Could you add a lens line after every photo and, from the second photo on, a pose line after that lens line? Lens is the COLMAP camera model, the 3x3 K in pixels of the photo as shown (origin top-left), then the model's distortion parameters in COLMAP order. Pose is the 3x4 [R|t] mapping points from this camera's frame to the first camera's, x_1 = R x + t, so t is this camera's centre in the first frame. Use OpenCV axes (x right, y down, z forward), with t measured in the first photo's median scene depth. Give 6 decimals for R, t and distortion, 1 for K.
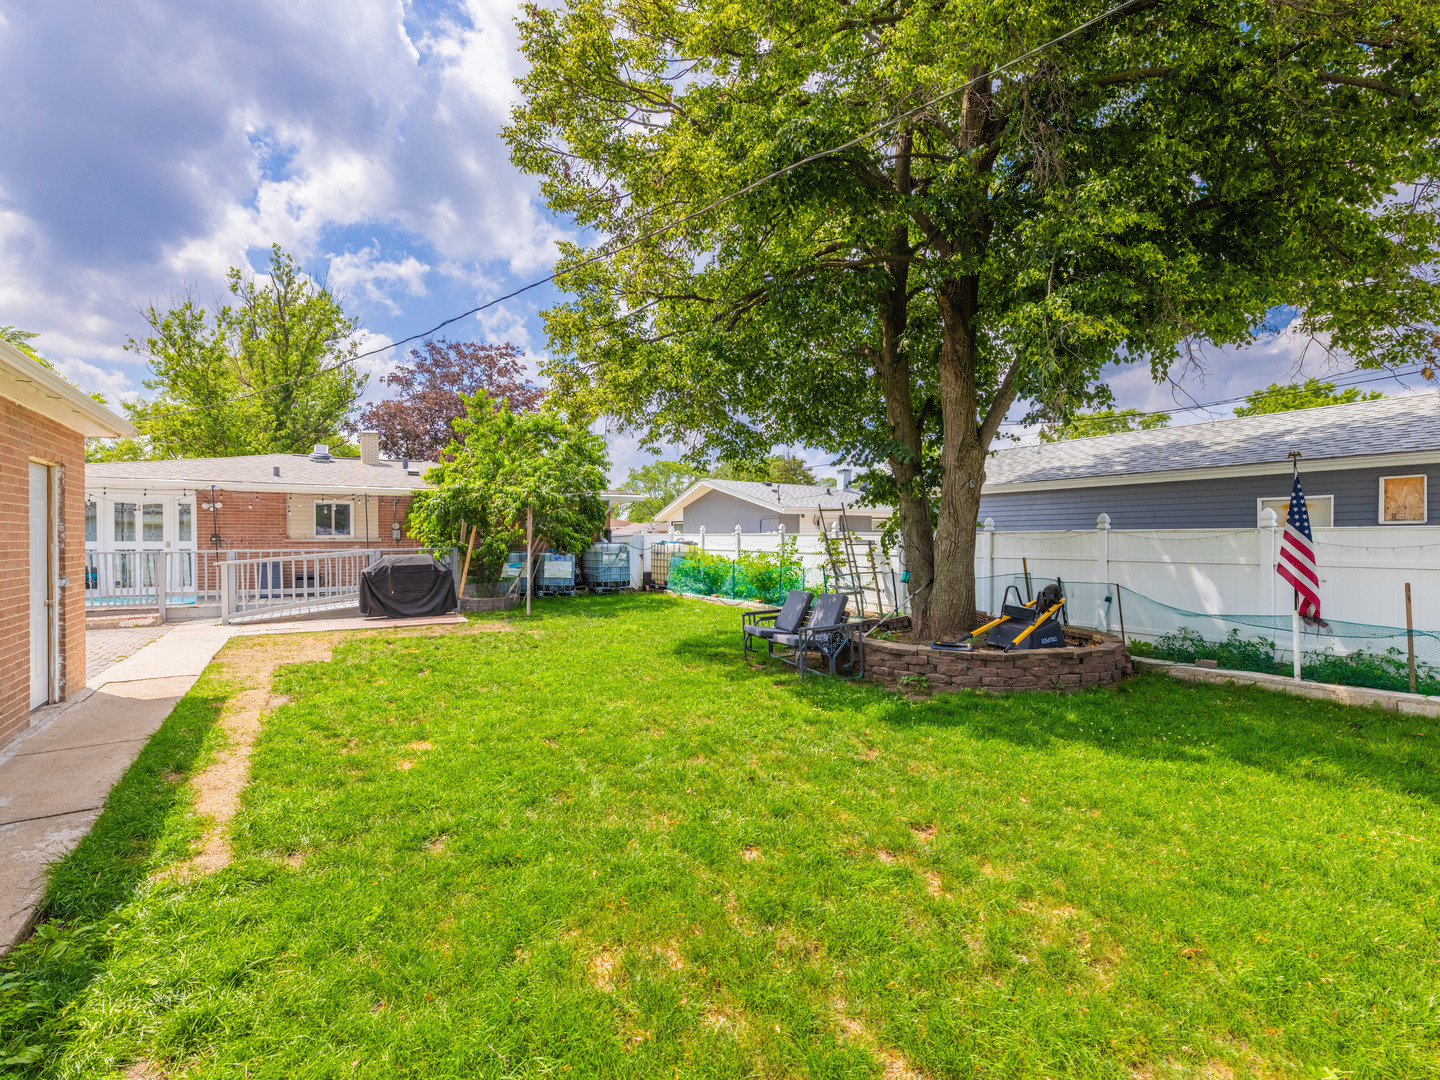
lens RADIAL K [[660.8, 0, 718.2], [0, 660.8, 538.2], [0, 0, 1]] dist [0.000547, -0.002019]
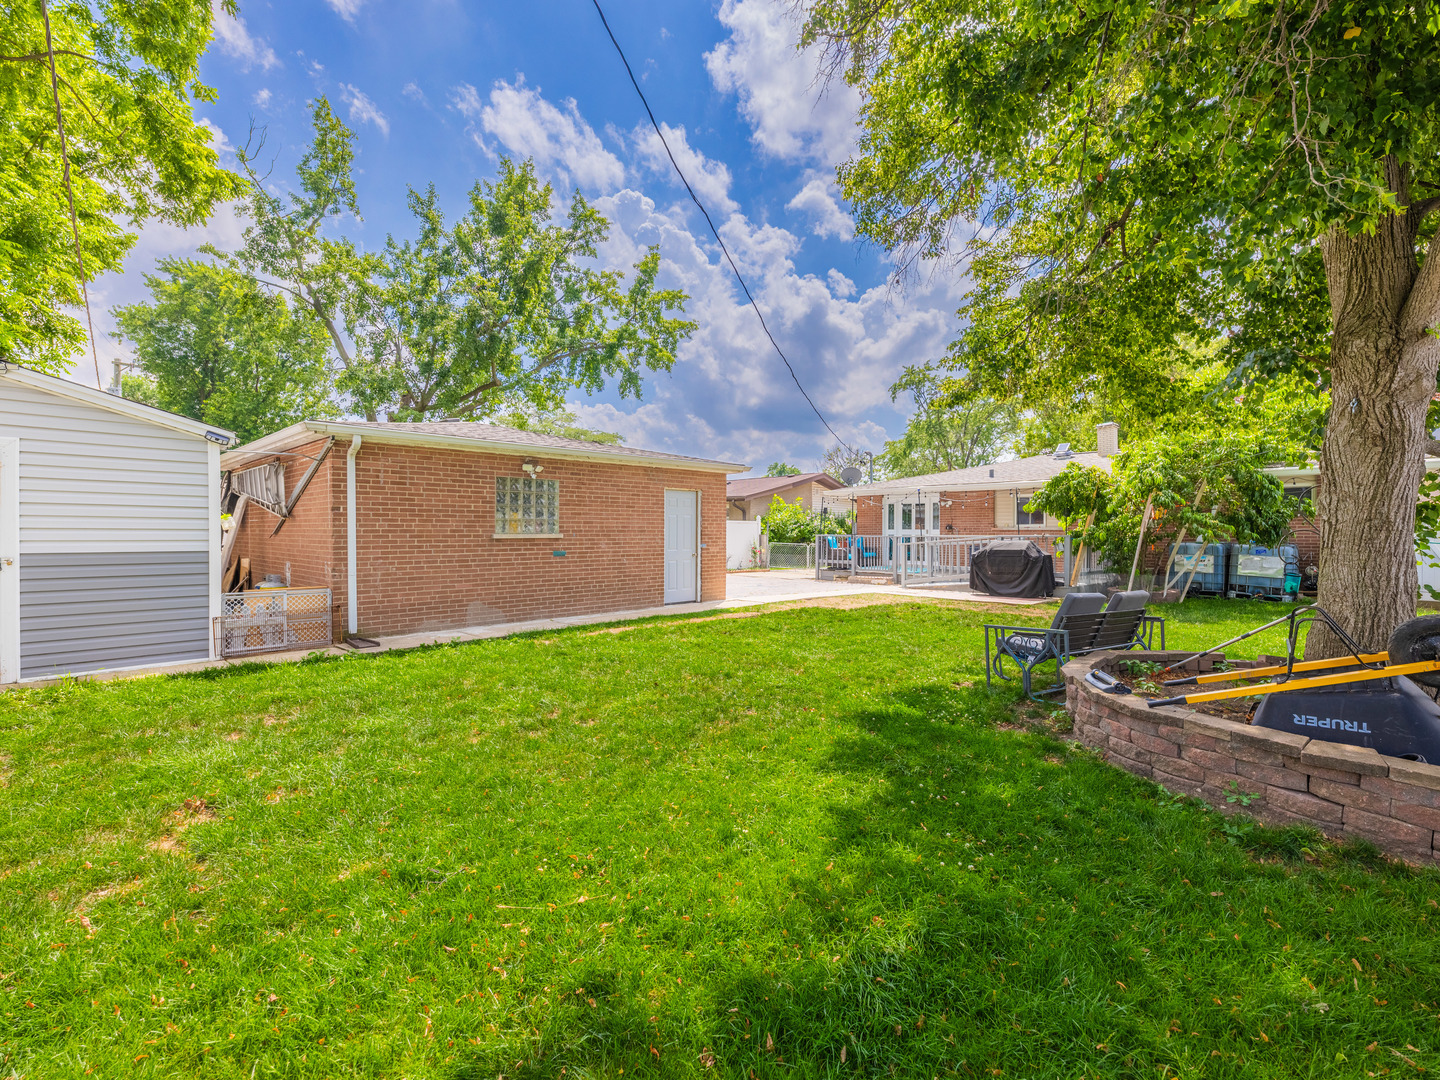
lens RADIAL K [[660.8, 0, 718.6], [0, 660.8, 539.9], [0, 0, 1]] dist [0.000547, -0.002019]
pose [[0.212972, 0.010545, -0.977001, 0.509574], [-0.001605, 0.999944, 0.010442, 0.013141], [0.977057, -0.000655, 0.212977, 0.284183]]
